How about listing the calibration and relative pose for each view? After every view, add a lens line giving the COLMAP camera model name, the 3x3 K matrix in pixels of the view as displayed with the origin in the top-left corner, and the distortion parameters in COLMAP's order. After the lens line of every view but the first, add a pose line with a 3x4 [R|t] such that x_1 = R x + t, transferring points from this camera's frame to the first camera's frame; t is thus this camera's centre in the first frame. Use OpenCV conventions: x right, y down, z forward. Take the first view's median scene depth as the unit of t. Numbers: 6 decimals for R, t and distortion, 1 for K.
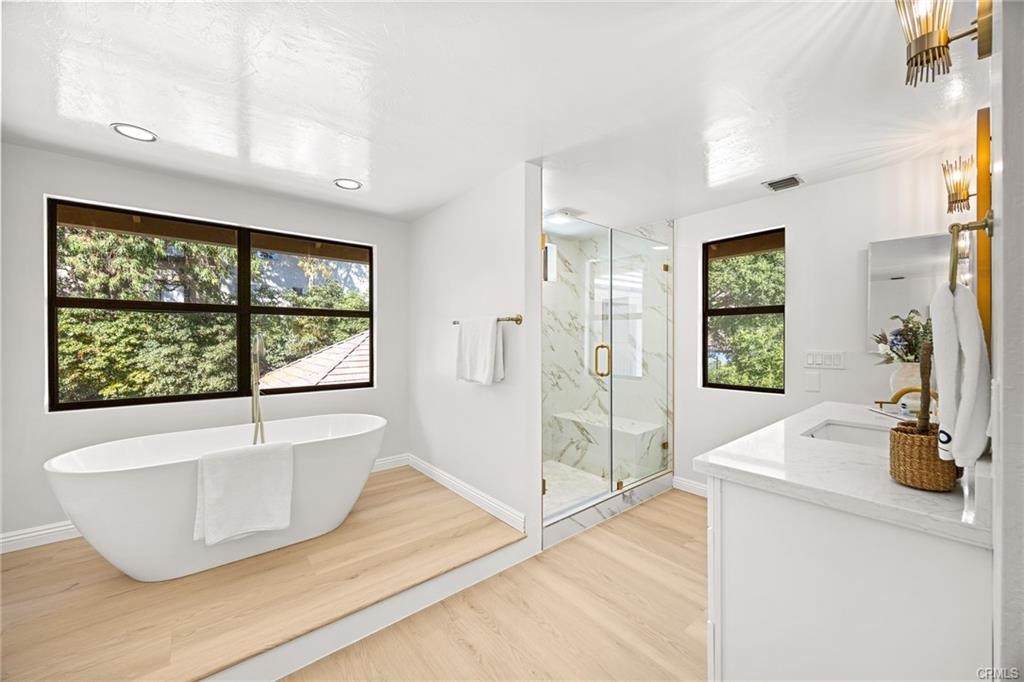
lens RADIAL K [[388.1, 0, 514.5], [0, 388.1, 338.1], [0, 0, 1]] dist [-0.006071, 0.000250]
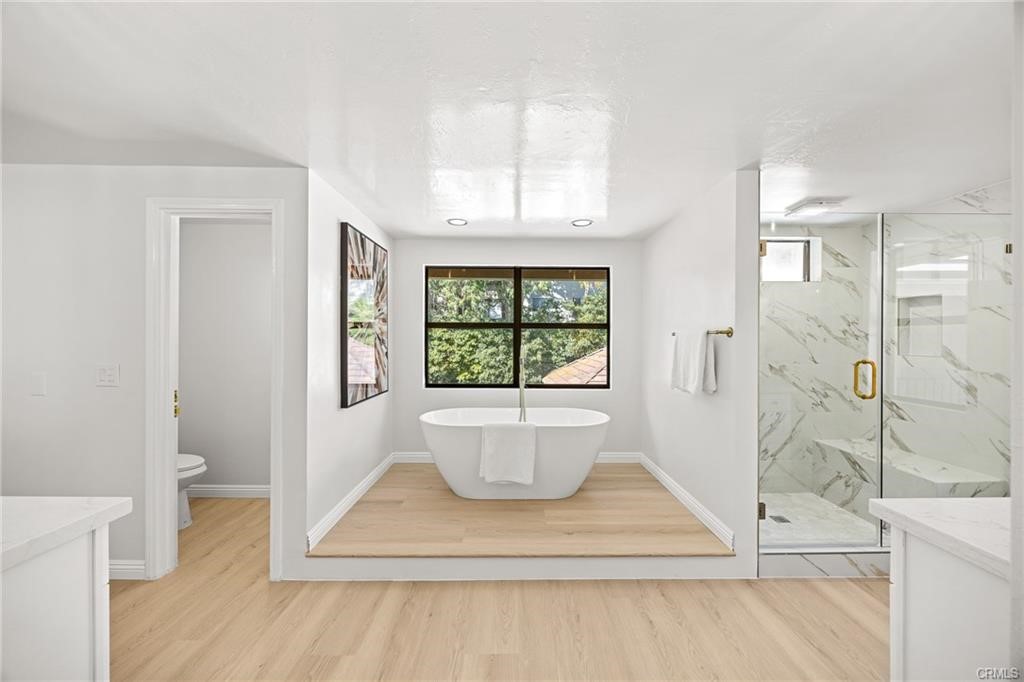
lens RADIAL K [[388.1, 0, 514.2], [0, 388.1, 337.6], [0, 0, 1]] dist [-0.006071, 0.000250]
pose [[0.774779, -0.000782, -0.632231, 0.174718], [-0.004254, 0.999970, -0.006450, -0.021489], [0.632218, 0.007687, 0.774753, -0.088573]]
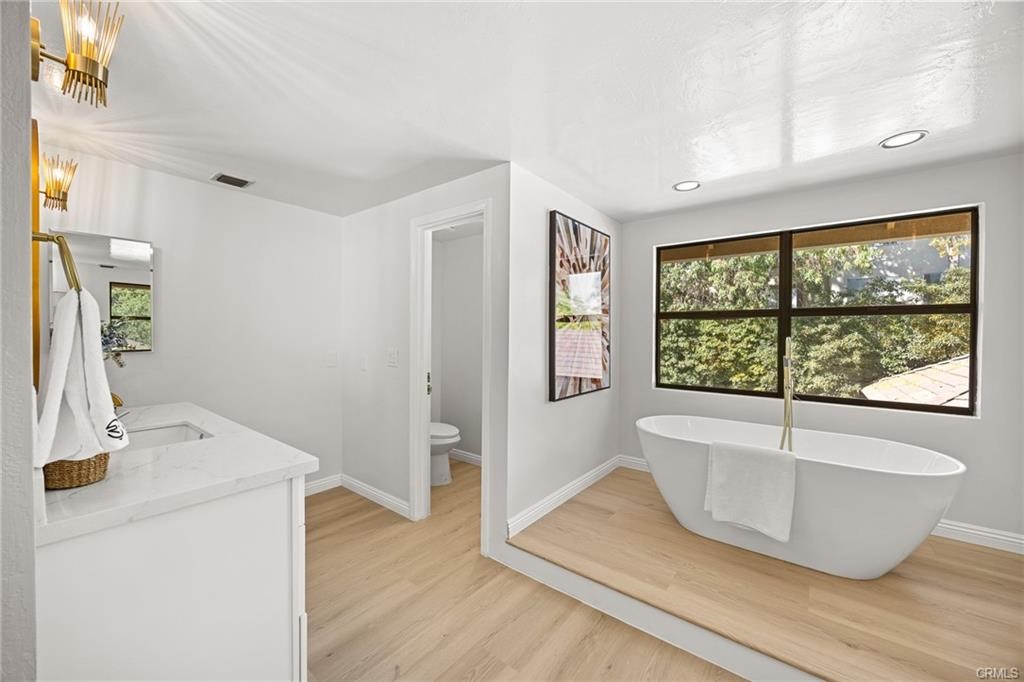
lens RADIAL K [[388.1, 0, 515.2], [0, 388.1, 335.6], [0, 0, 1]] dist [-0.006071, 0.000250]
pose [[0.210852, 0.003964, -0.977510, 0.139564], [-0.005886, 0.999979, 0.002786, -0.012188], [0.977500, 0.005166, 0.210871, 0.100626]]
